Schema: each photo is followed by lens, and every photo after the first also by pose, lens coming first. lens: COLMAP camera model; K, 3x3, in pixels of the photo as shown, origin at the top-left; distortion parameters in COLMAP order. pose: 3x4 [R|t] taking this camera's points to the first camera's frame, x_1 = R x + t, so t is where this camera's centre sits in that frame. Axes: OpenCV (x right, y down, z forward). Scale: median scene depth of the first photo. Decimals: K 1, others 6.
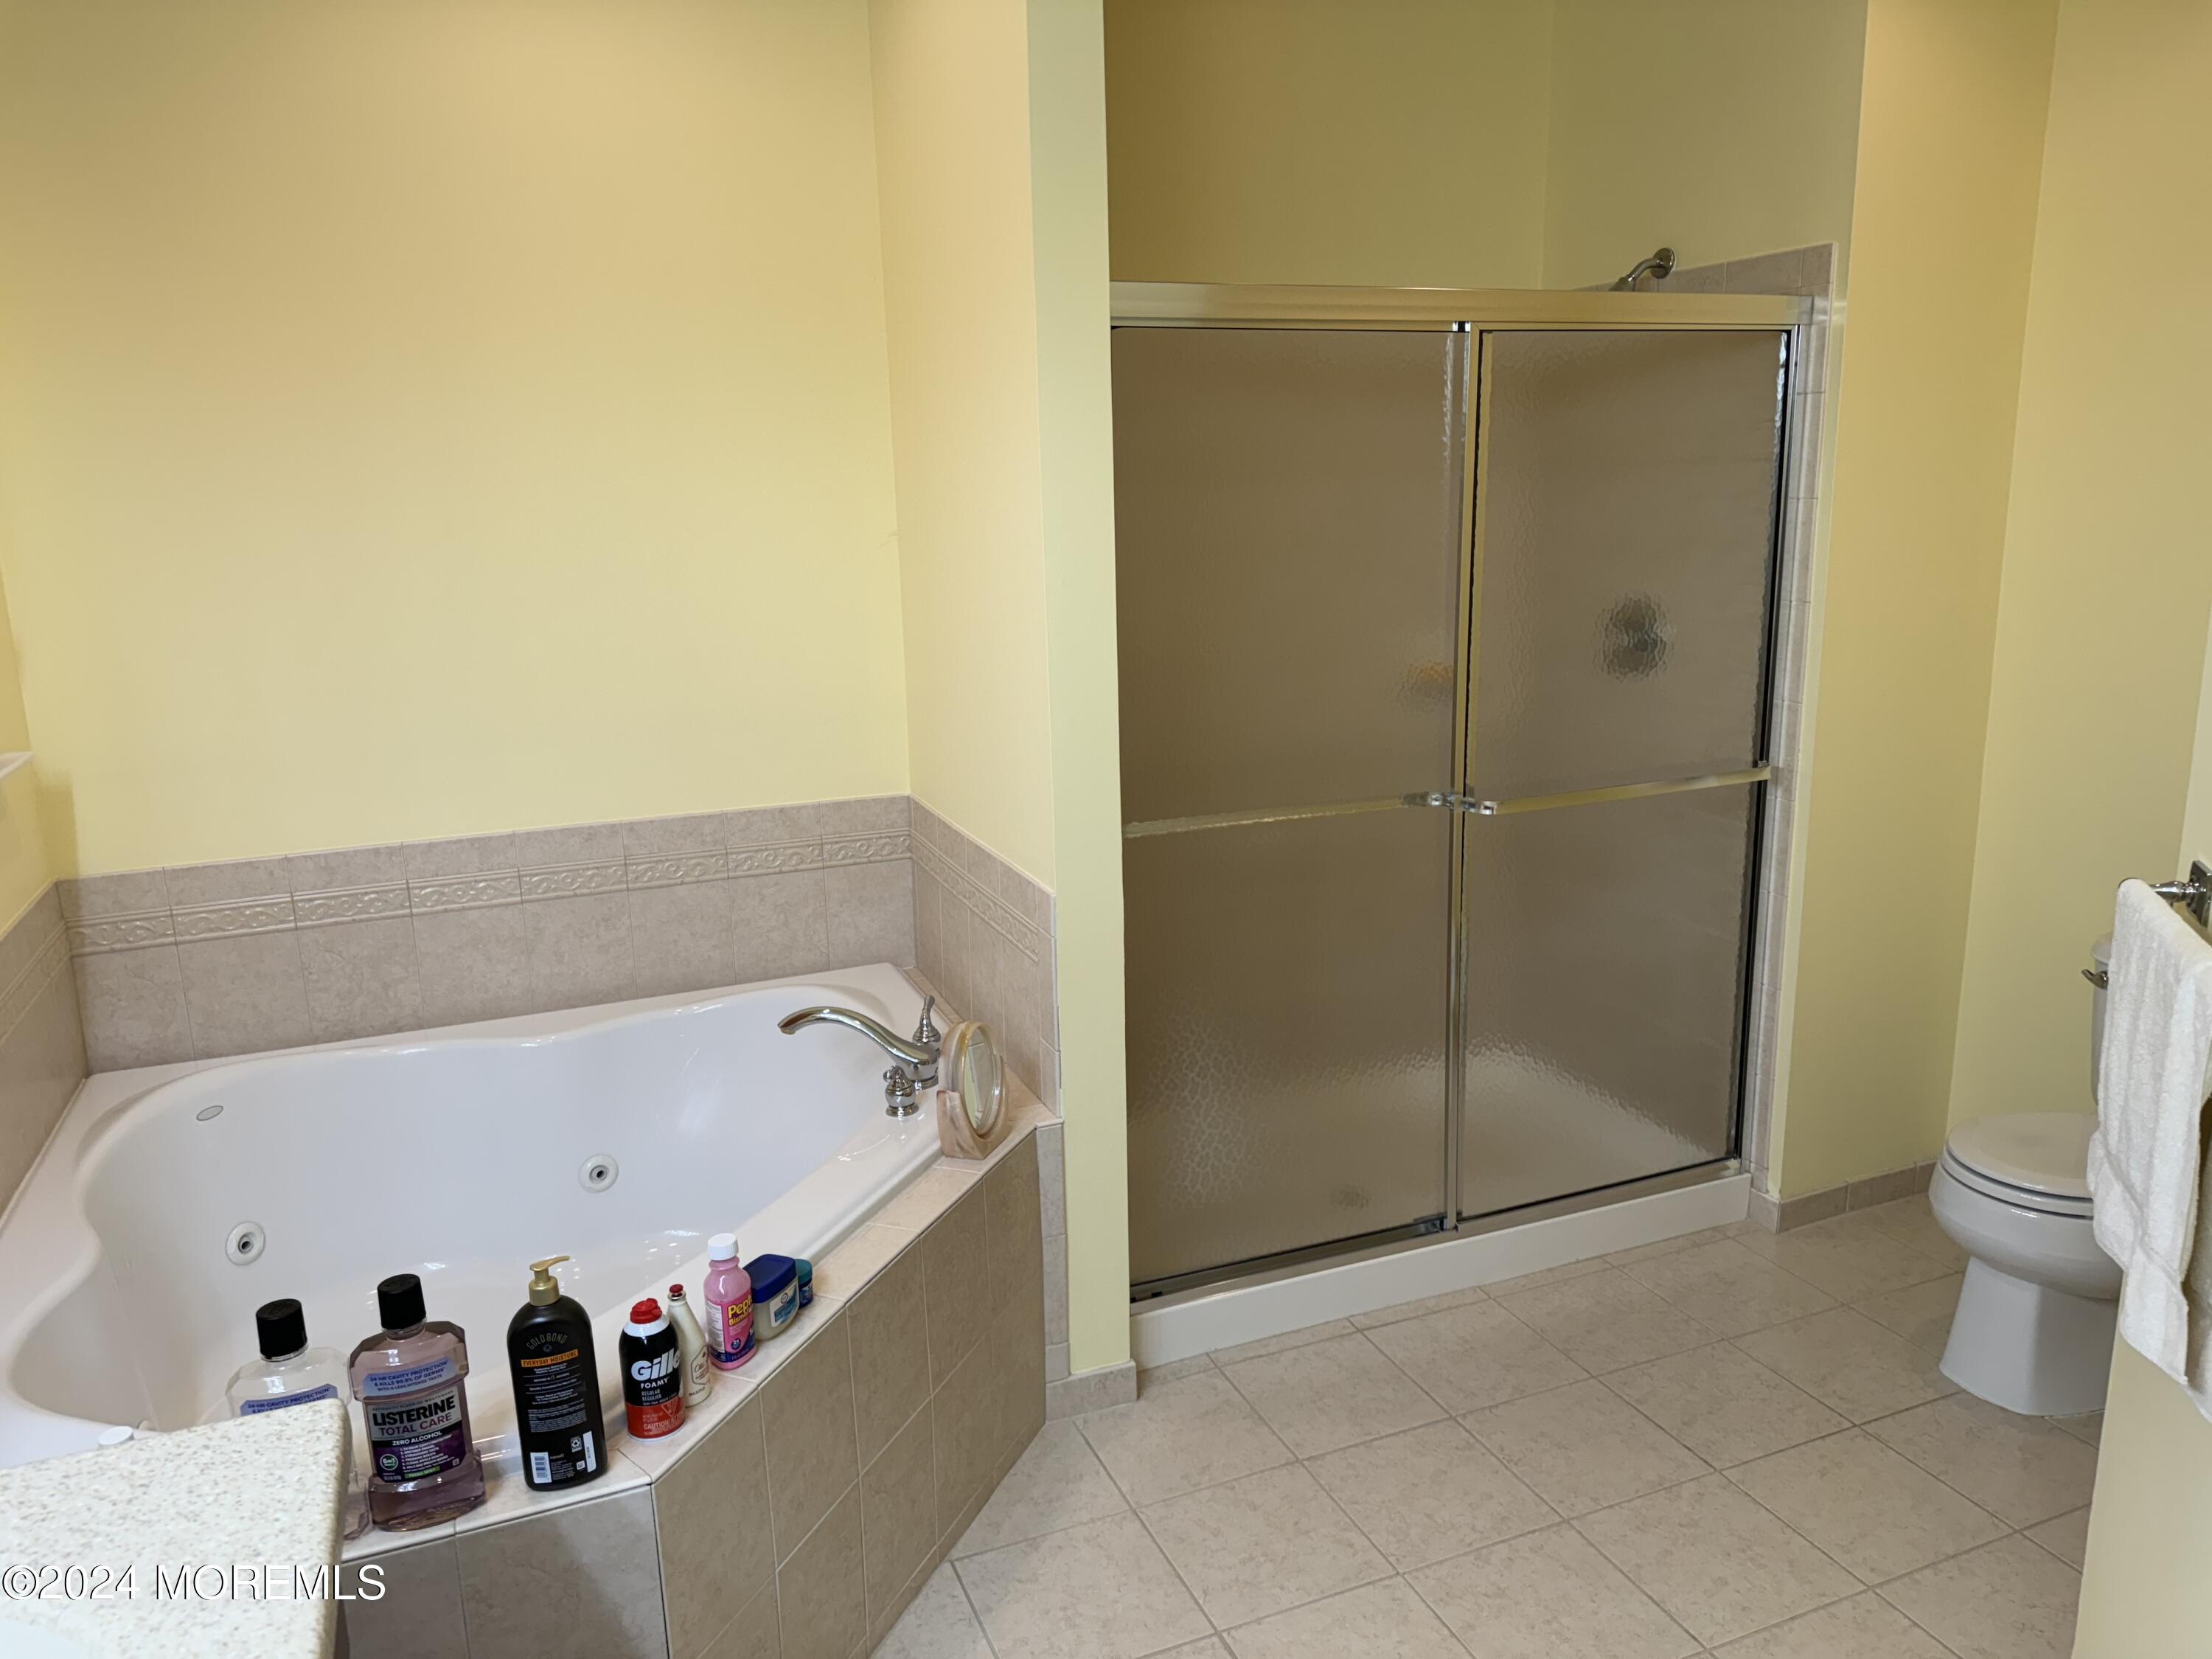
lens RADIAL K [[1572.7, 0, 1105.4], [0, 1572.7, 829.1], [0, 0, 1]] dist [0.064843, -0.080527]
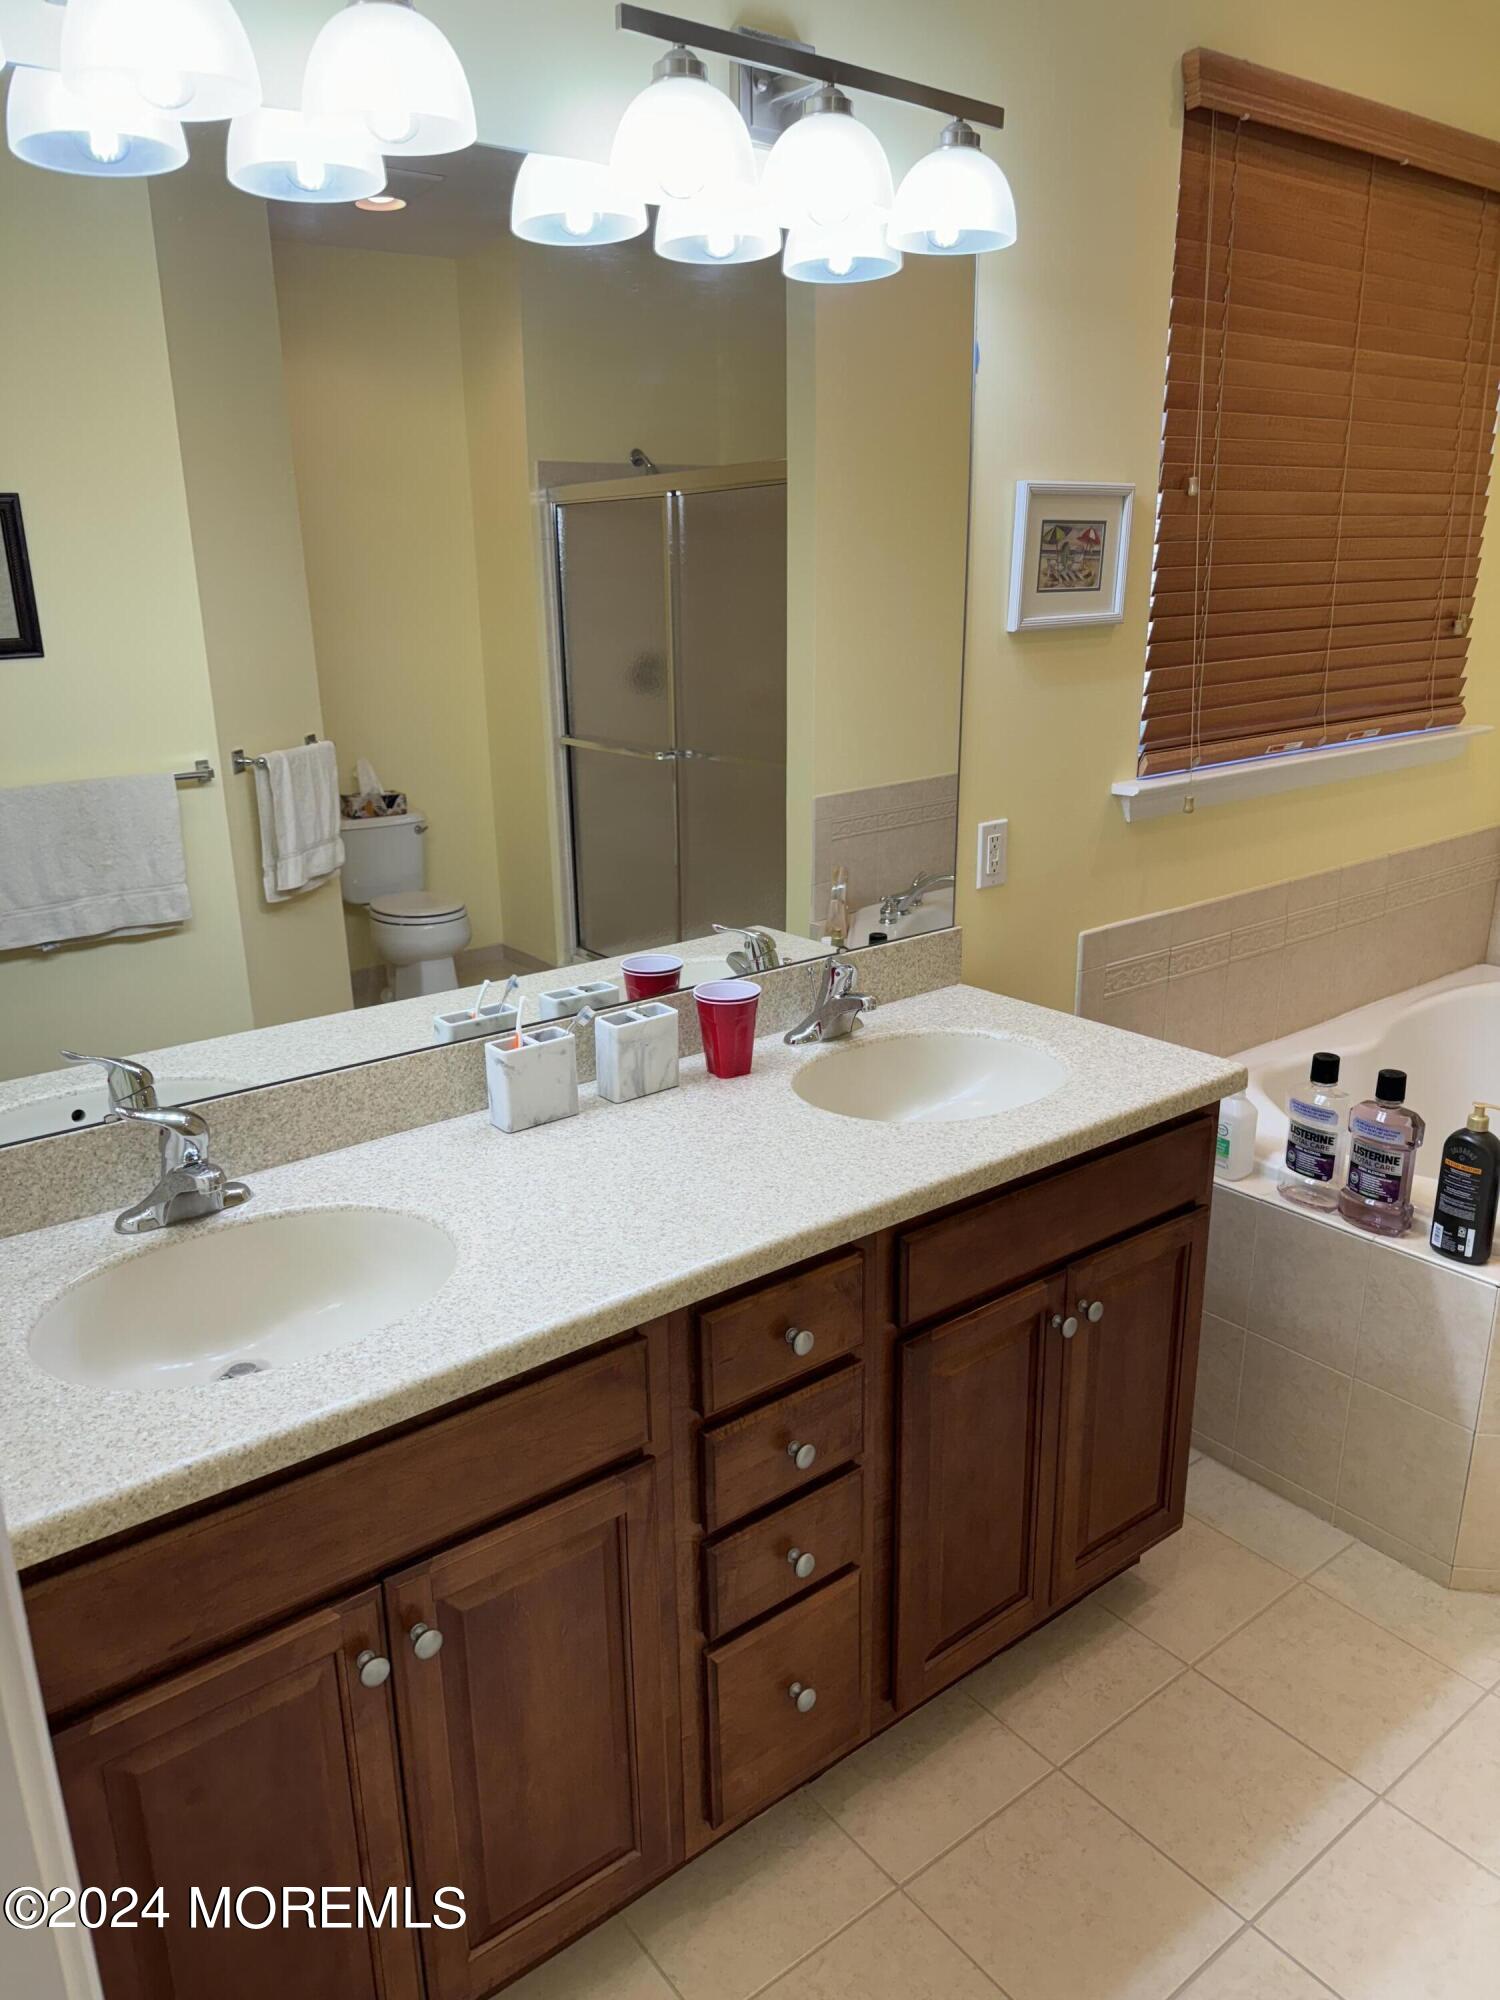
lens RADIAL K [[1422.0, 0, 748.6], [0, 1422.0, 1002.0], [0, 0, 1]] dist [0.064843, -0.080527]
pose [[0.270529, 0.301004, -0.914445, 0.613264], [-0.208281, 0.945667, 0.249664, 0.004664], [0.939911, 0.122920, 0.318524, -0.032428]]
